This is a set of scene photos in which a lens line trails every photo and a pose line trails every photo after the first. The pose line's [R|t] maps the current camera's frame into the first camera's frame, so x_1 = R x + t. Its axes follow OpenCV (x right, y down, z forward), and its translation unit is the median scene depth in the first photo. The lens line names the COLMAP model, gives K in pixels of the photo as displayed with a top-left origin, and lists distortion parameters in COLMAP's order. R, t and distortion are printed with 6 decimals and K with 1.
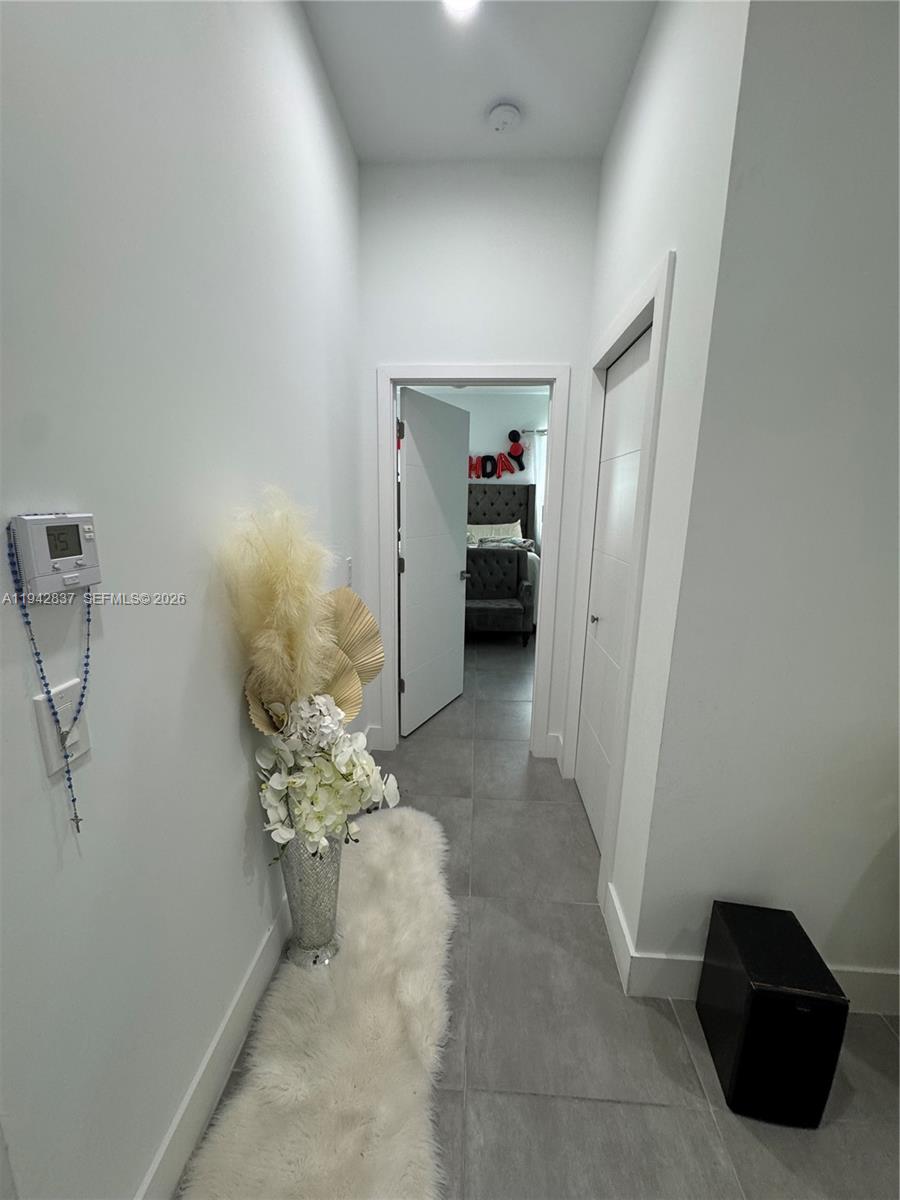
lens RADIAL K [[481.0, 0, 451.1], [0, 481.0, 599.9], [0, 0, 1]] dist [-0.003901, 0.000819]
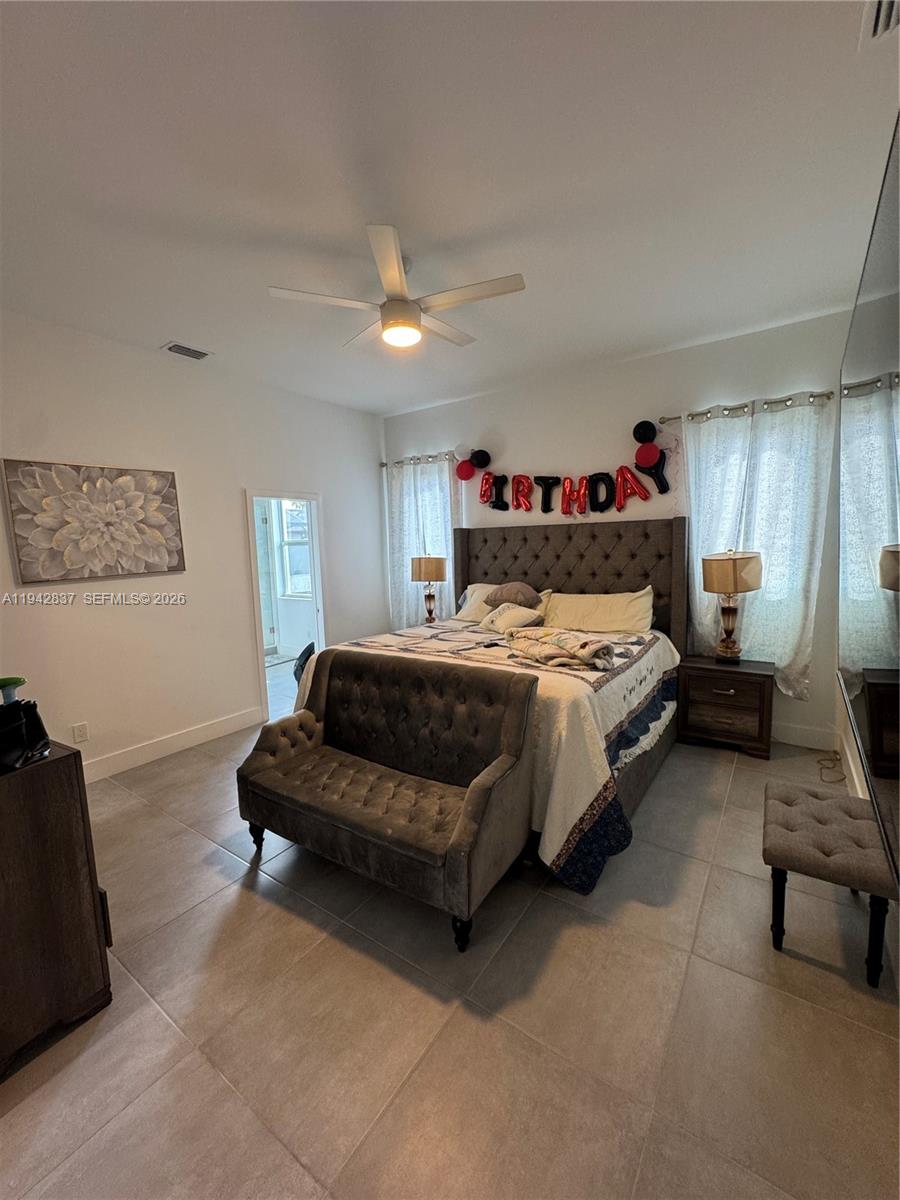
lens RADIAL K [[481.0, 0, 451.1], [0, 481.0, 599.9], [0, 0, 1]] dist [-0.003901, 0.000819]
pose [[0.851535, 0.016735, -0.524031, 0.228962], [-0.062396, 0.995622, -0.069597, -0.099703], [0.520572, 0.091961, 0.848851, 0.438146]]
